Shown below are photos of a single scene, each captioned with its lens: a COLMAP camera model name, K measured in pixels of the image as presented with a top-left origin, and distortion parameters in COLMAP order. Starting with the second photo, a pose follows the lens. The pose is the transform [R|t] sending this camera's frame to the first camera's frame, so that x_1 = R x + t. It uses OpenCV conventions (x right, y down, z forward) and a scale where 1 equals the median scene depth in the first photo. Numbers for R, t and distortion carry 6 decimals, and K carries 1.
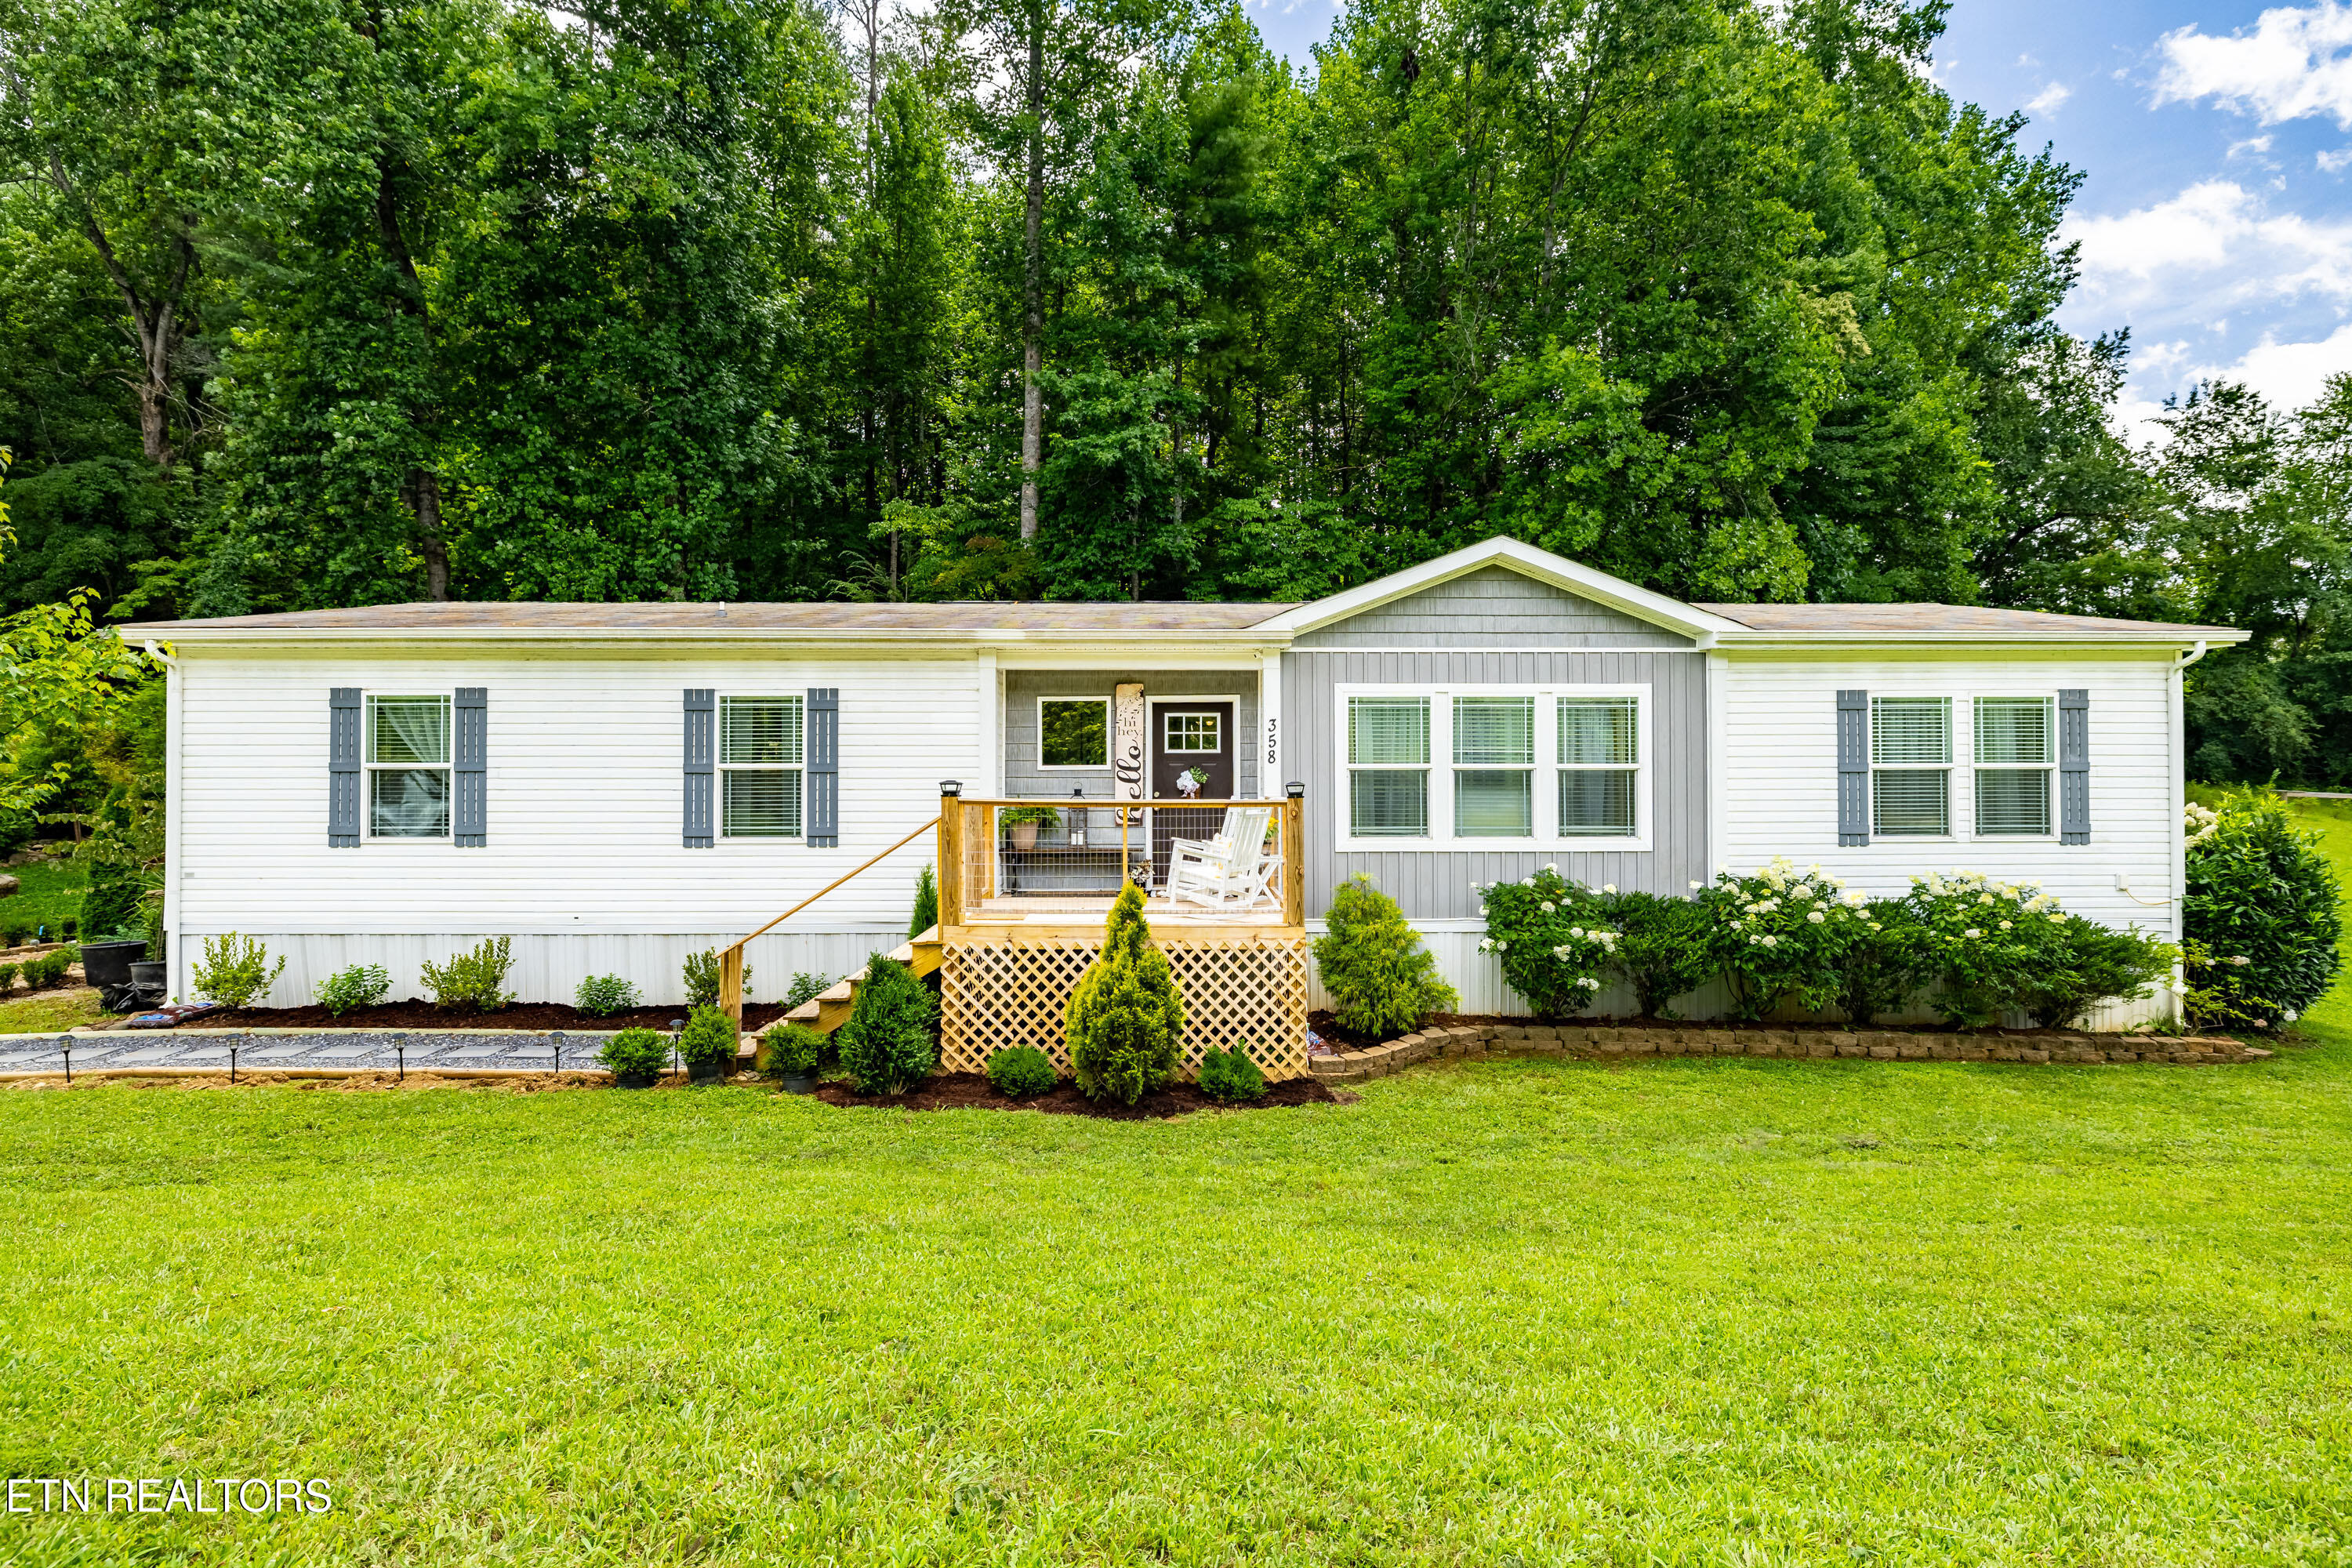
lens RADIAL K [[1150.7, 0, 1184.5], [0, 1150.7, 777.1], [0, 0, 1]] dist [-0.005522, 0.002836]
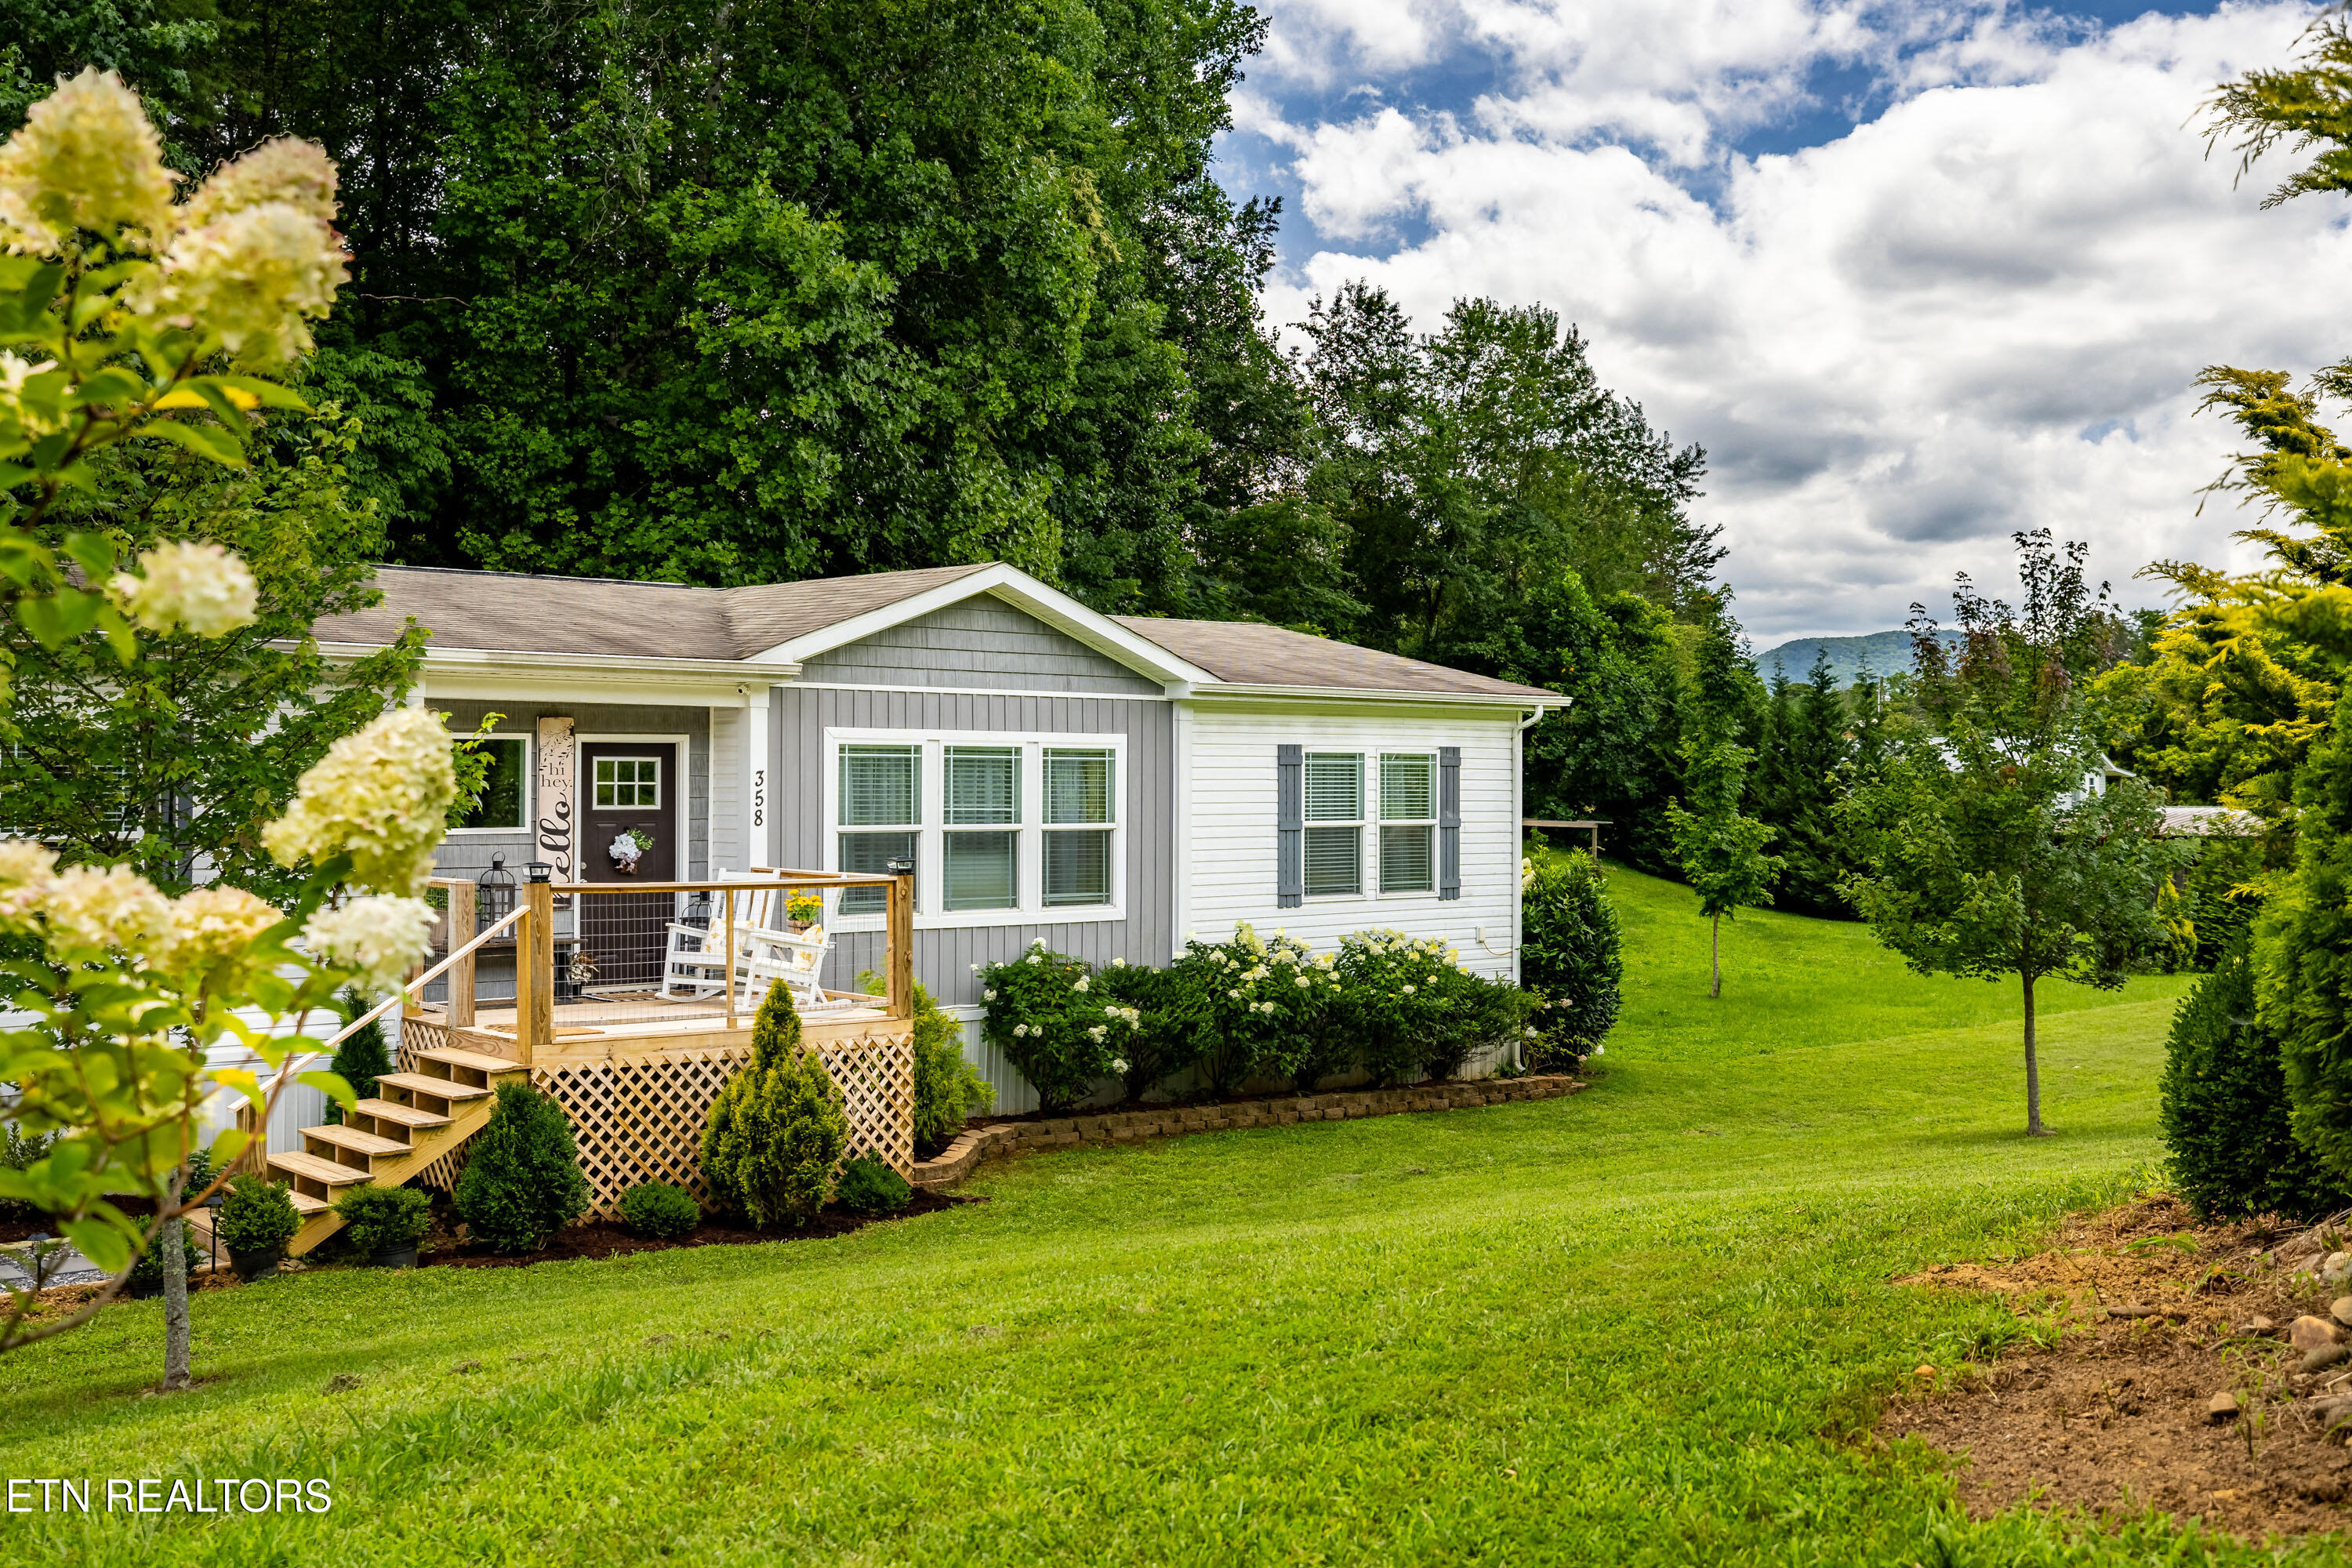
lens RADIAL K [[2225.9, 0, 1164.5], [0, 2225.9, 789.9], [0, 0, 1]] dist [0.004519, 0.000000]
pose [[0.774317, 0.003427, 0.632789, -0.676487], [-0.009381, 0.999938, 0.006064, -0.048516], [-0.632729, -0.010631, 0.774301, -0.372633]]
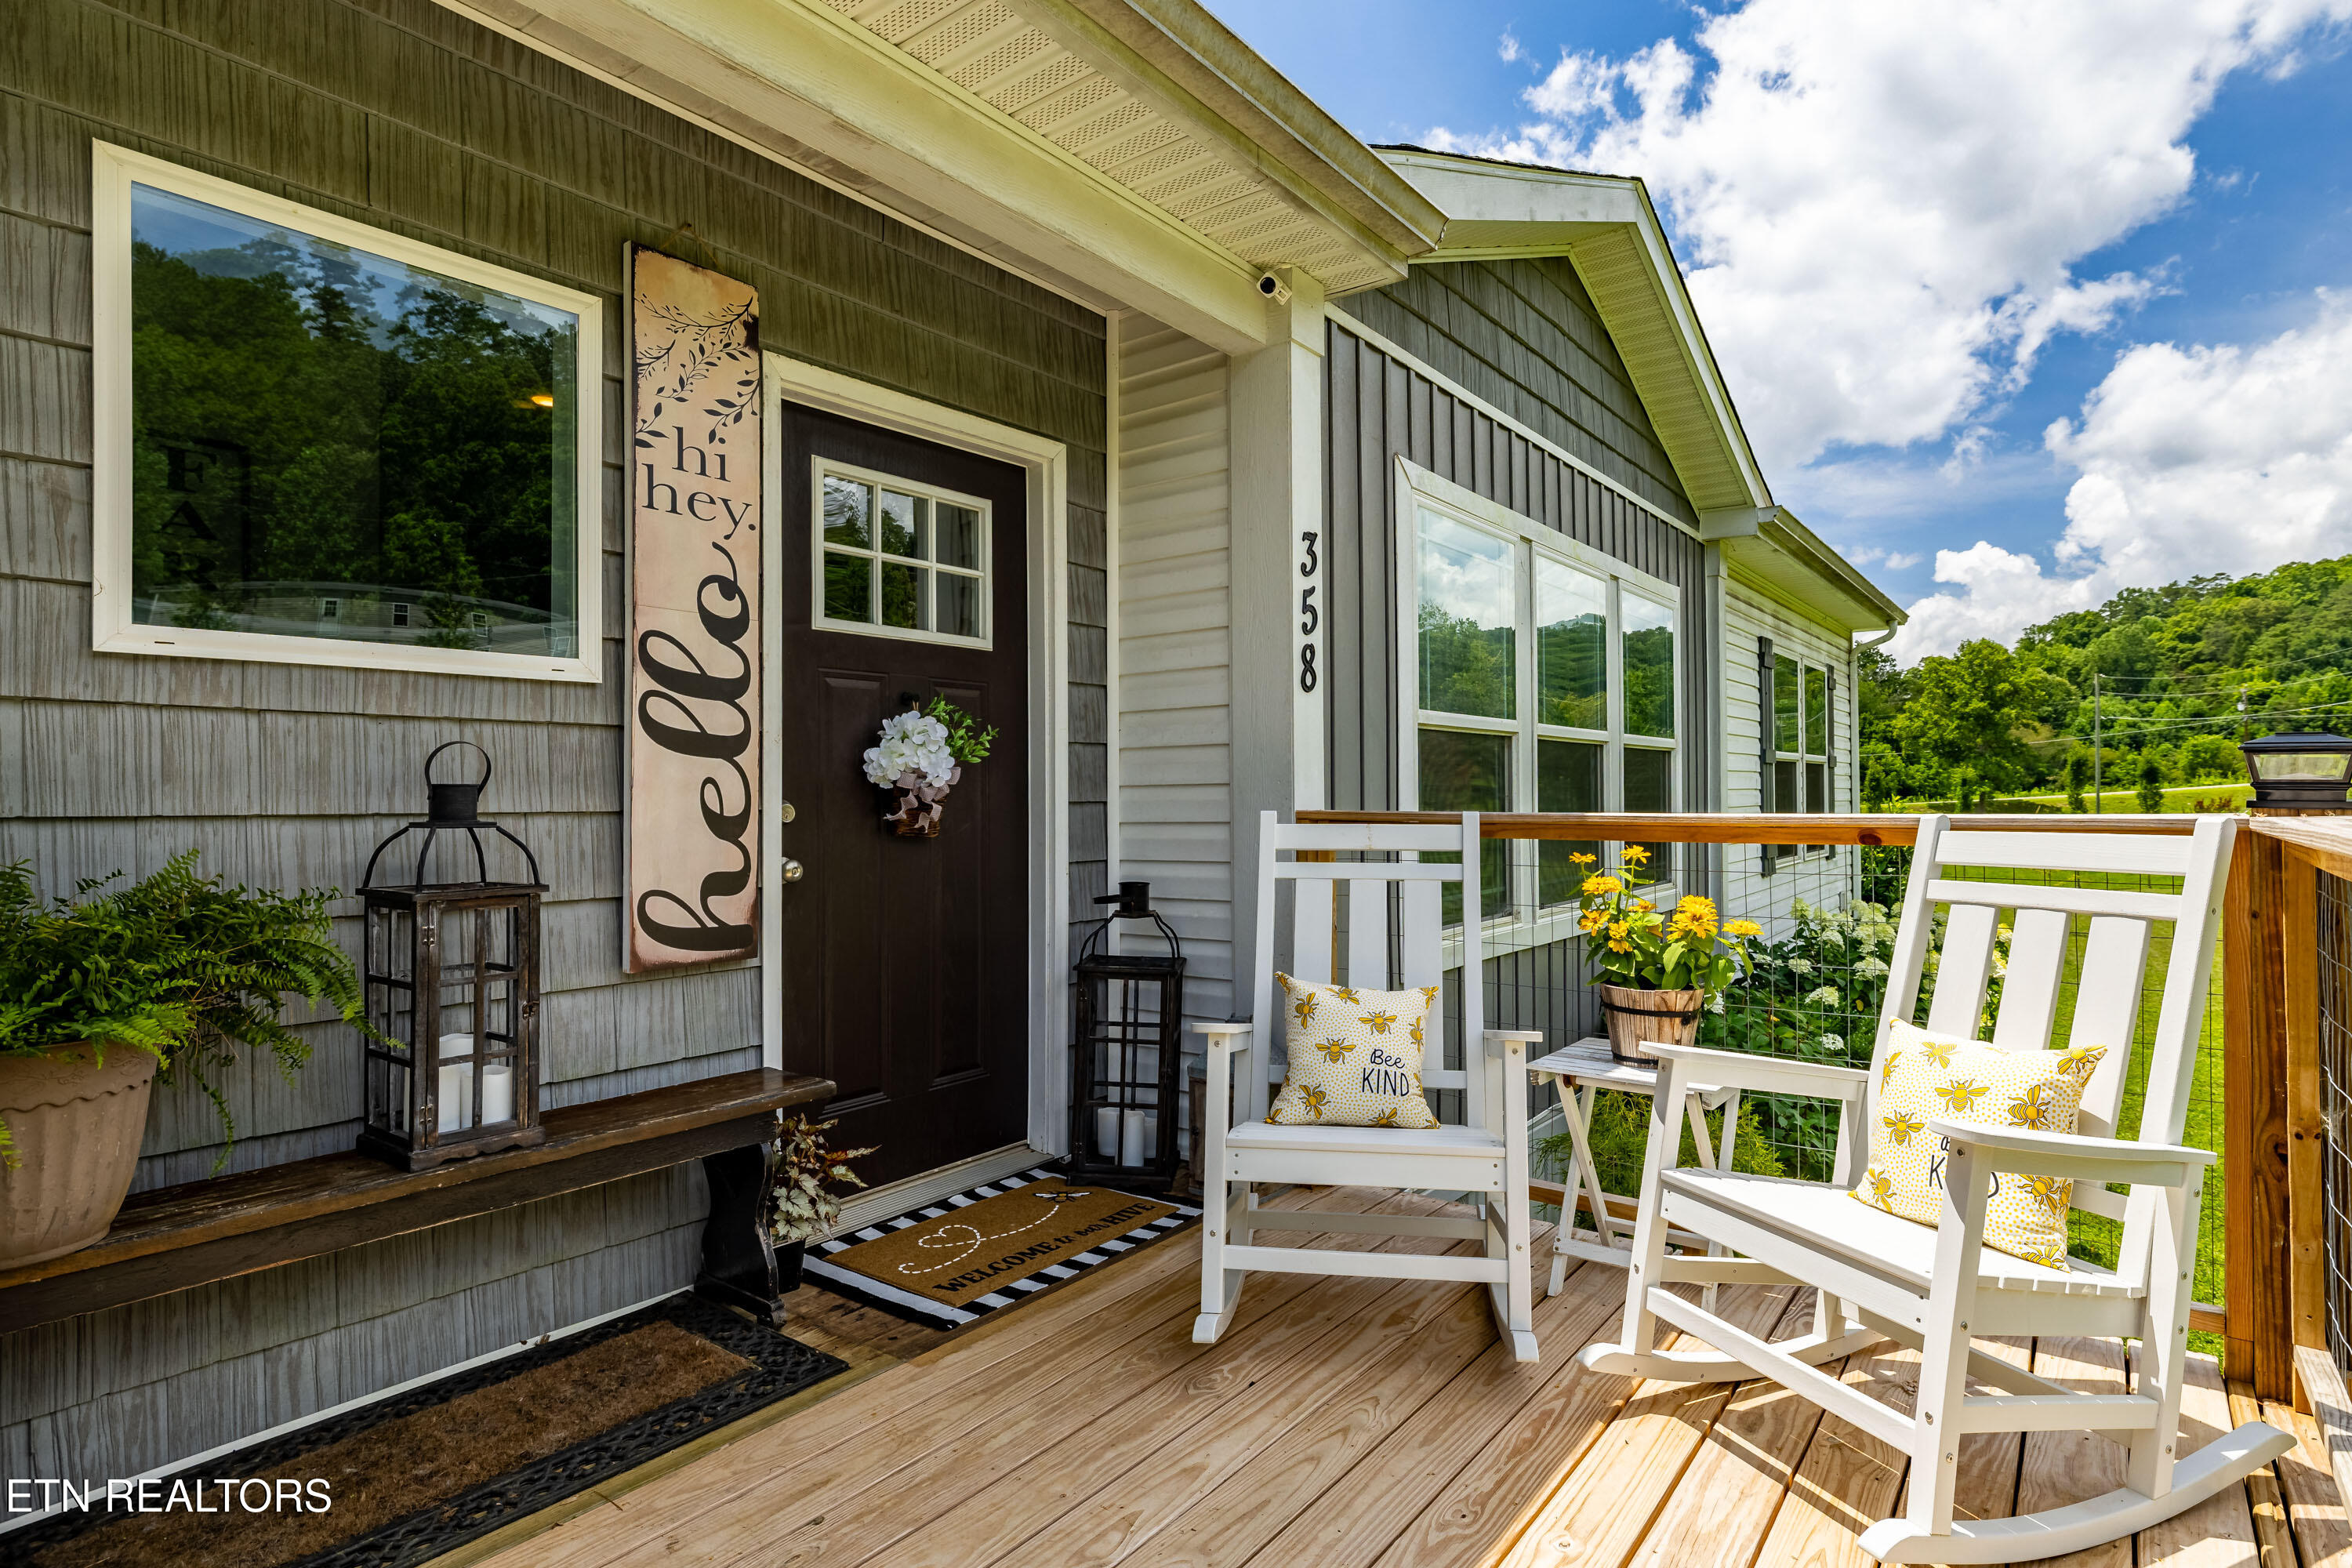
lens RADIAL K [[1215.9, 0, 1173.1], [0, 1215.9, 784.3], [0, 0, 1]] dist [0.002883, 0.000338]
pose [[0.635250, 0.005717, 0.772286, -0.165463], [-0.001203, 0.999979, -0.006414, 0.011734], [-0.772306, 0.003146, 0.635243, 0.830109]]
